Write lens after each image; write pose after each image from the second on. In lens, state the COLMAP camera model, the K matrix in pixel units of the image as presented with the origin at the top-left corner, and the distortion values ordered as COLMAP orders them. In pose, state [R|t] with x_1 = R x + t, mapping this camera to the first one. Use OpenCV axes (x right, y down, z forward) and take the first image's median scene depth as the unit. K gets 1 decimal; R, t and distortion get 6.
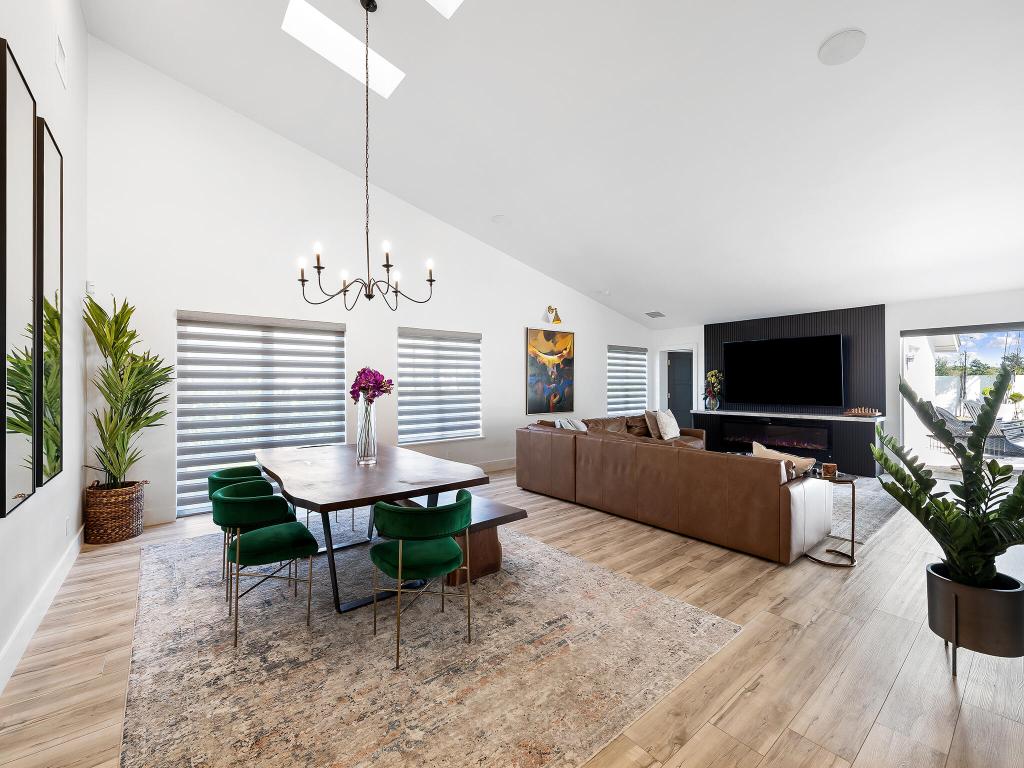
lens RADIAL K [[437.7, 0, 516.5], [0, 437.7, 381.2], [0, 0, 1]] dist [0.000622, -0.001982]
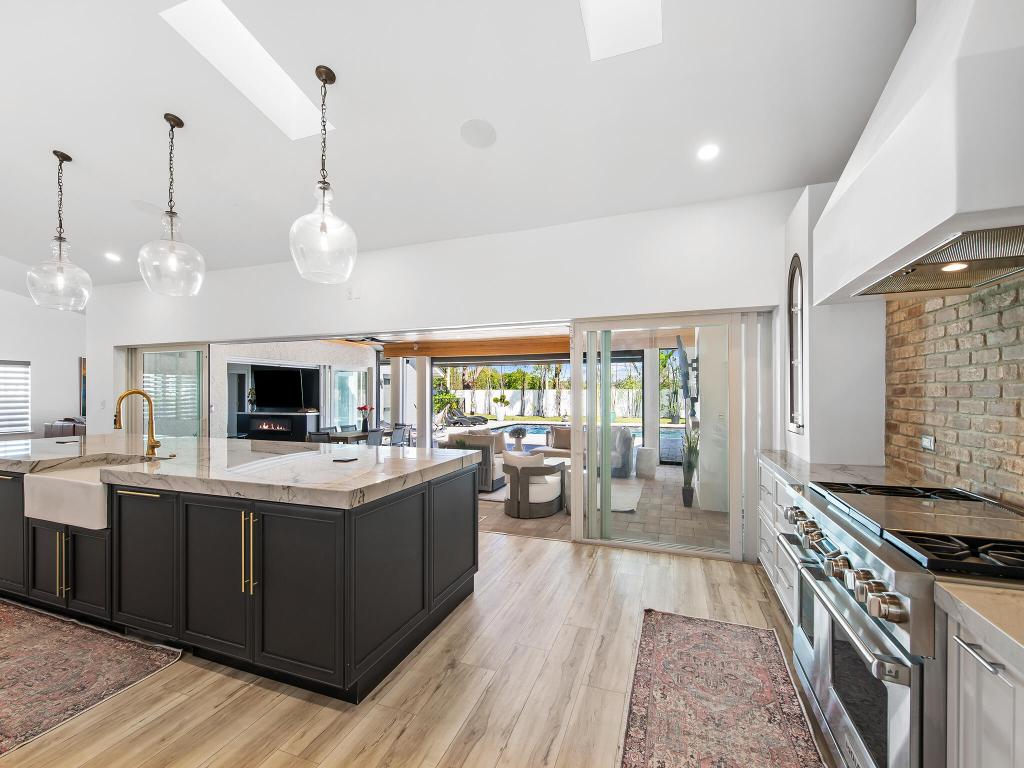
lens RADIAL K [[437.7, 0, 513.7], [0, 437.7, 391.8], [0, 0, 1]] dist [0.000622, -0.001982]
pose [[0.851532, 0.004139, 0.524287, 0.732588], [-0.003880, 0.999991, -0.001594, -0.014947], [-0.524289, -0.000677, 0.851540, -1.515606]]
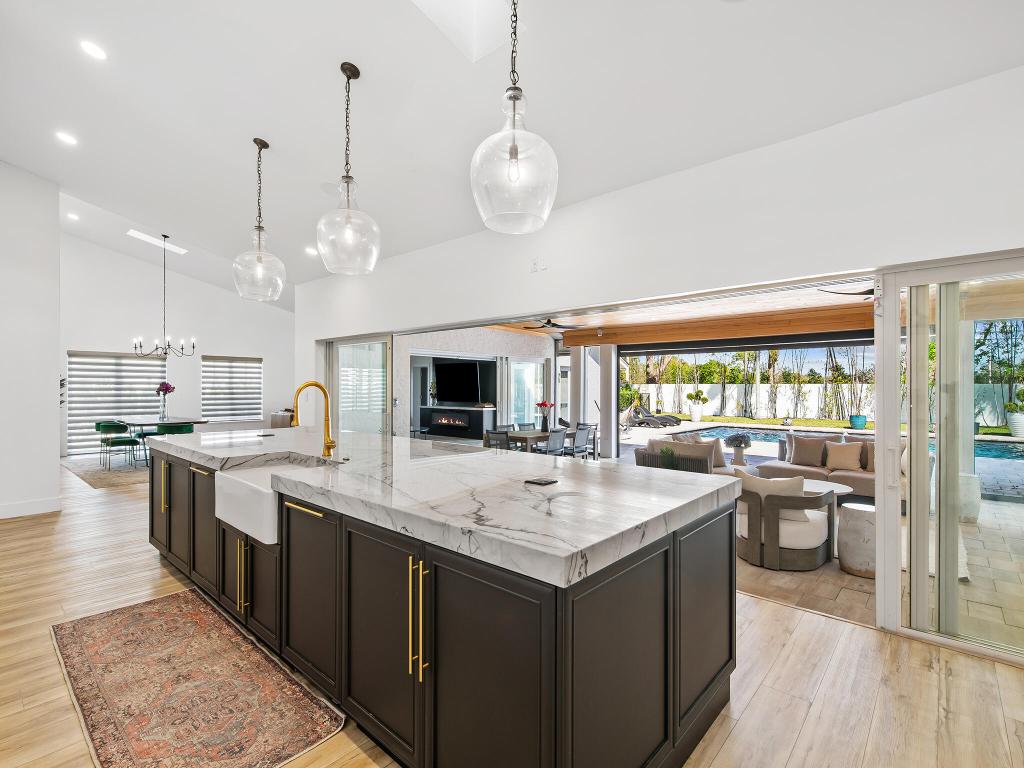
lens RADIAL K [[487.7, 0, 512.0], [0, 487.7, 386.0], [0, 0, 1]] dist [0.003058, 0.000360]
pose [[0.985364, 0.007081, 0.170316, 0.741836], [-0.007226, 0.999974, 0.000227, -0.013573], [-0.170310, -0.001454, 0.985390, -1.361217]]
